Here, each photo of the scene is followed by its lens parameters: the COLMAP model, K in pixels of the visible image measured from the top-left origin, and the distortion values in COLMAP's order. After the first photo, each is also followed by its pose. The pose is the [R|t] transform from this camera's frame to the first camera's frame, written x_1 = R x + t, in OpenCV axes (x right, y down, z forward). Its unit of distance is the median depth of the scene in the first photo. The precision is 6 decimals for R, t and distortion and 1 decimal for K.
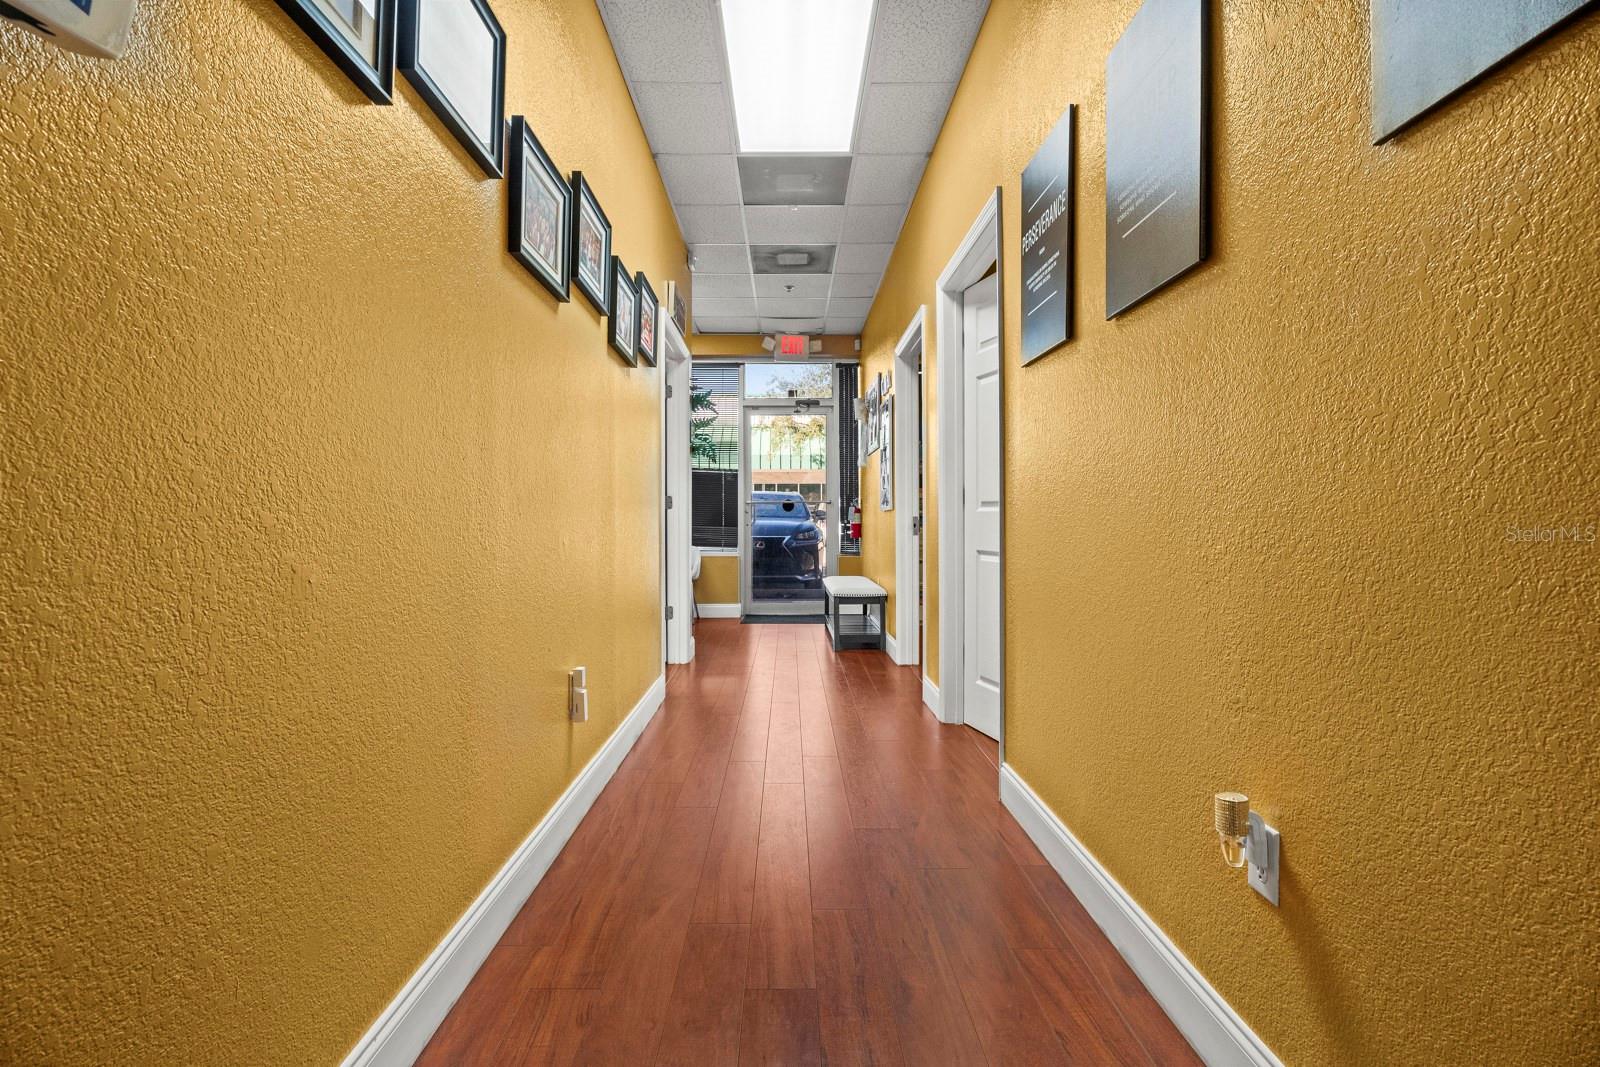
lens RADIAL K [[746.6, 0, 798.1], [0, 746.6, 523.1], [0, 0, 1]] dist [-0.001739, -0.004505]
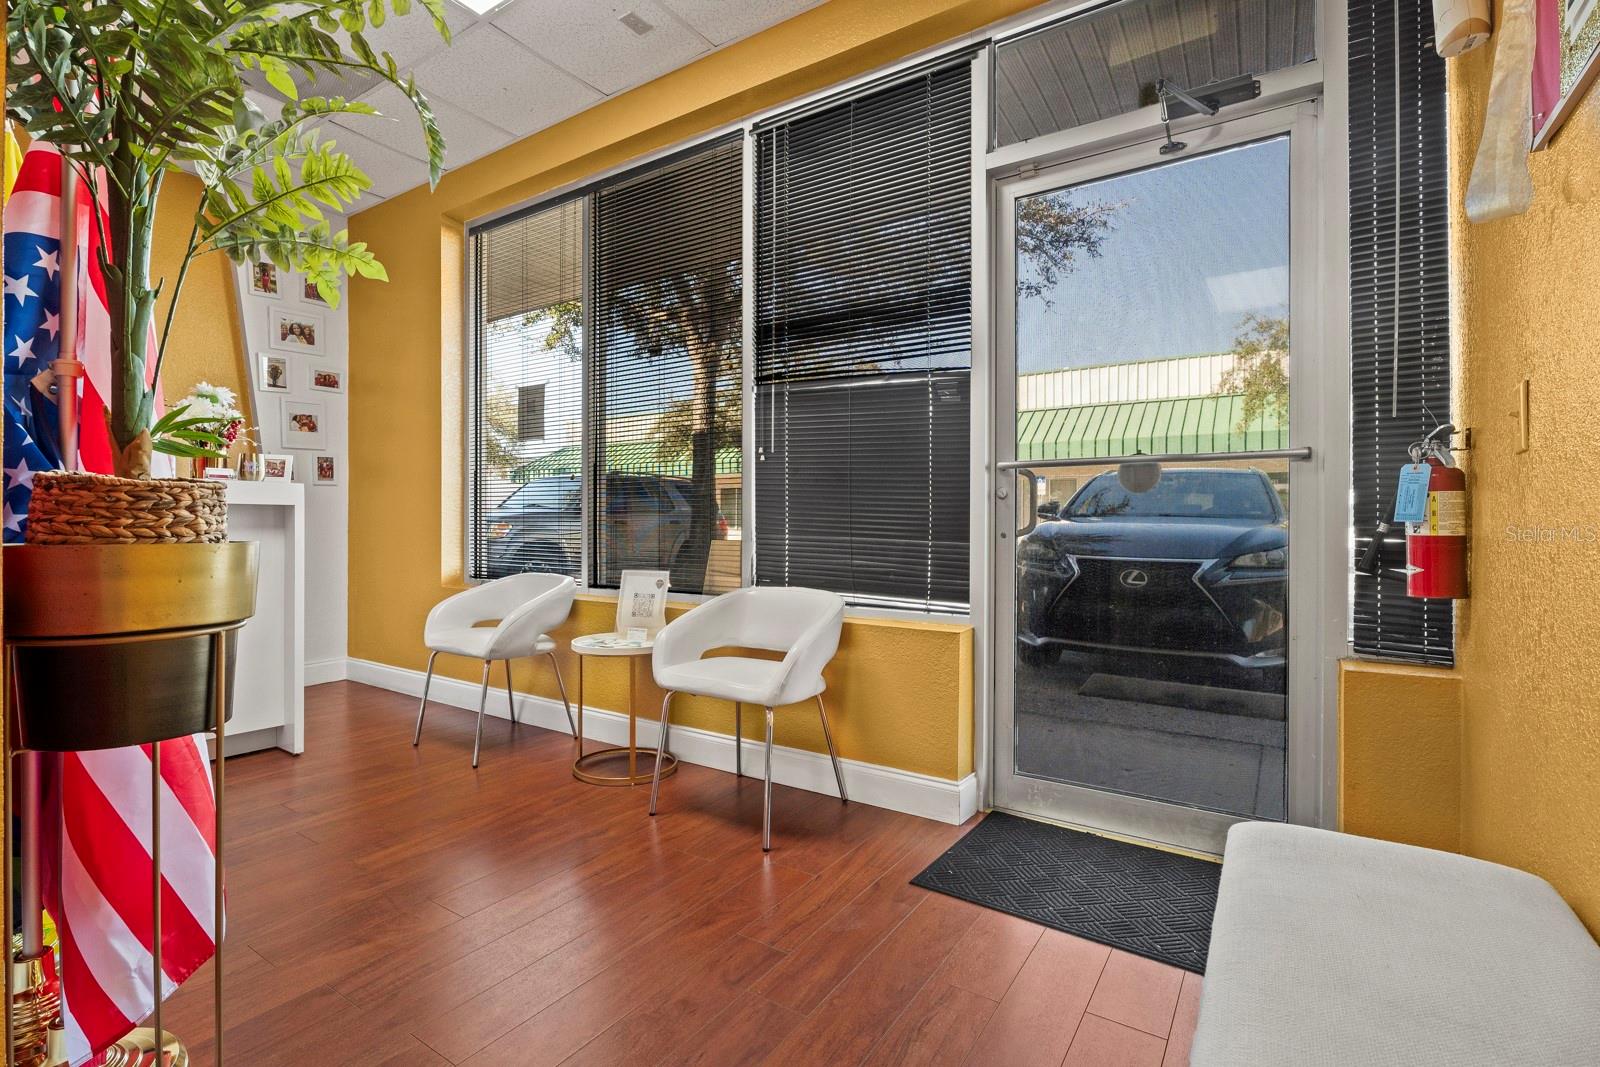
lens RADIAL K [[746.6, 0, 796.1], [0, 746.6, 511.2], [0, 0, 1]] dist [-0.001739, -0.004505]
pose [[0.824083, -0.000579, -0.566468, 0.043362], [-0.010253, 0.999820, -0.015938, -0.001207], [0.566376, 0.018942, 0.823929, 0.682970]]
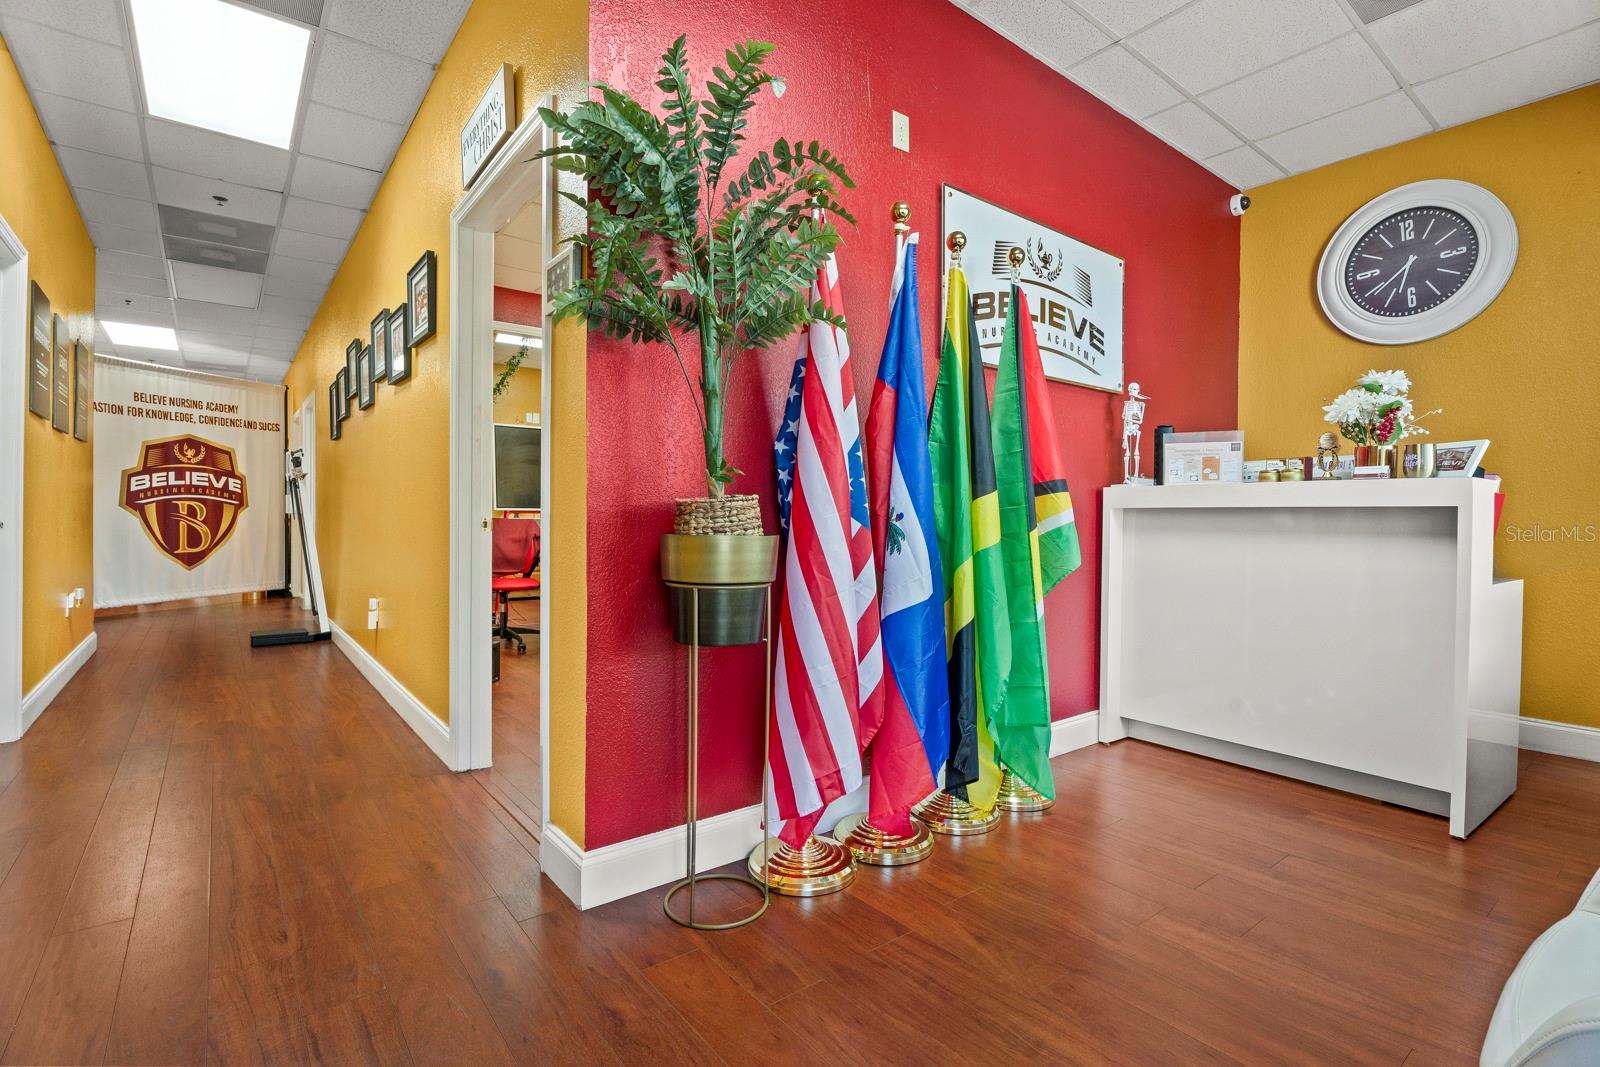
lens RADIAL K [[746.6, 0, 793.8], [0, 746.6, 525.9], [0, 0, 1]] dist [-0.001739, -0.004505]
pose [[-0.803619, 0.002344, -0.595139, -0.027211], [-0.007177, 0.999881, 0.013629, -0.002938], [0.595100, 0.015224, -0.803507, 1.023340]]
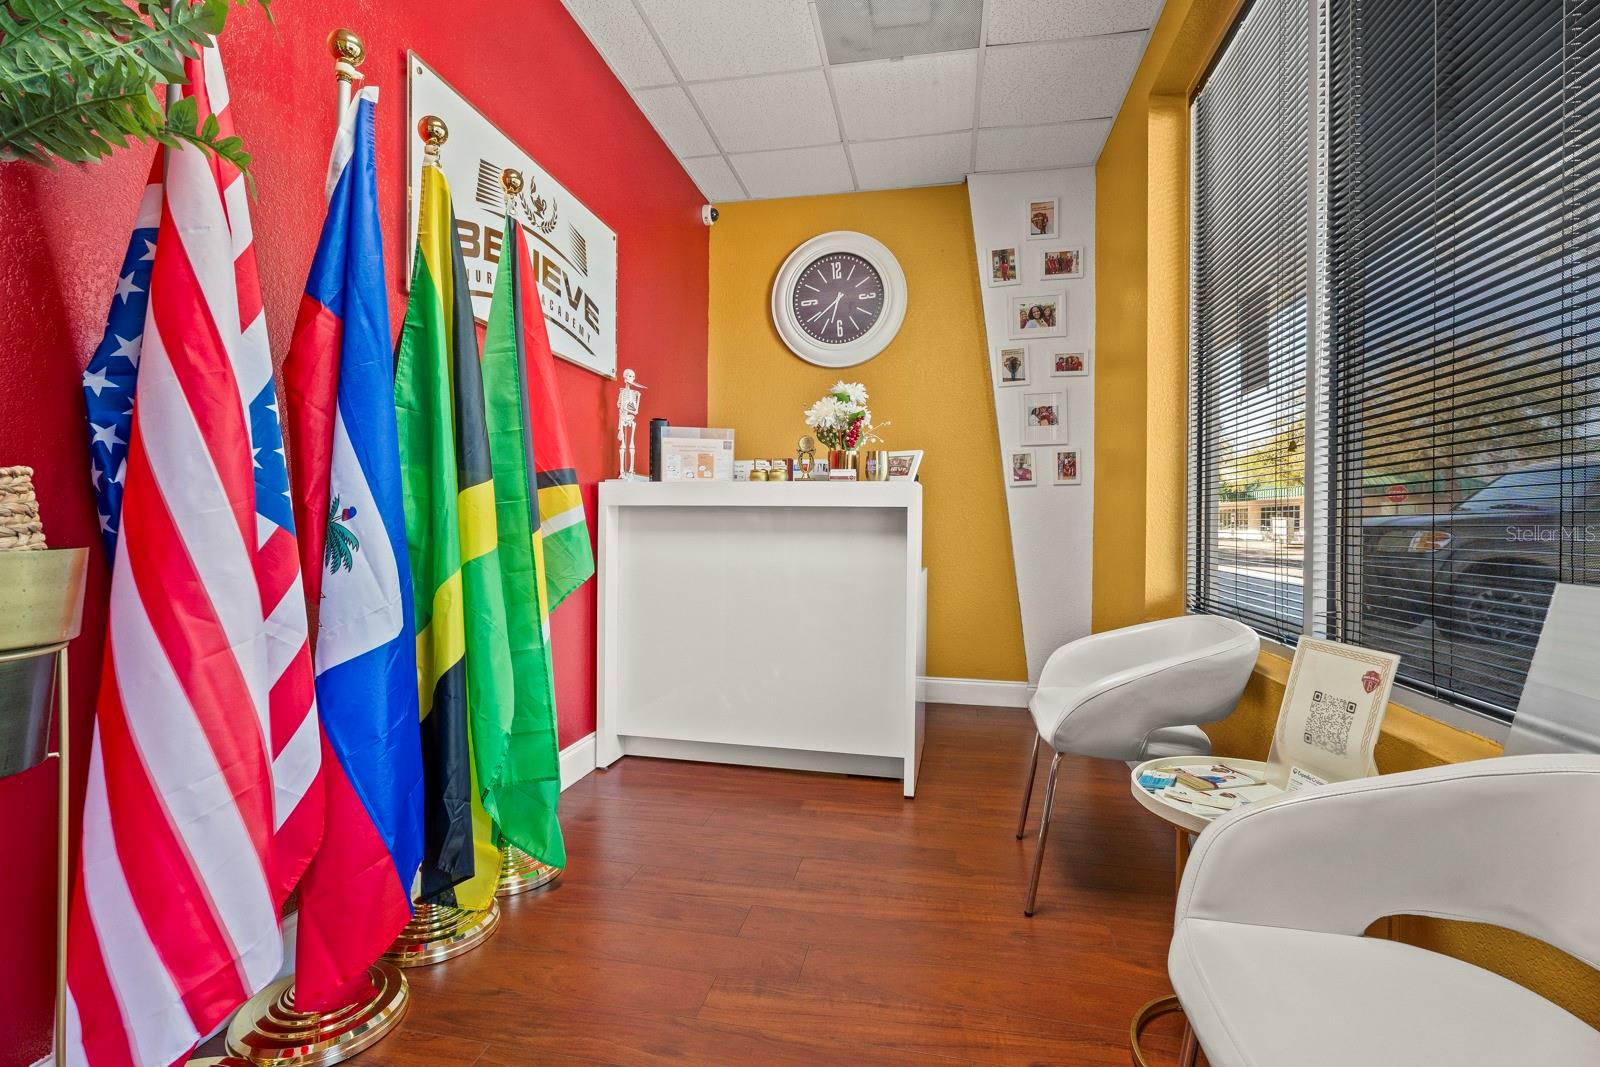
lens RADIAL K [[746.6, 0, 794.2], [0, 746.6, 524.2], [0, 0, 1]] dist [-0.001739, -0.004505]
pose [[-0.220094, 0.004597, -0.975468, -0.088452], [-0.010368, 0.999921, 0.007052, -0.002373], [0.975424, 0.011666, -0.220029, 0.948713]]
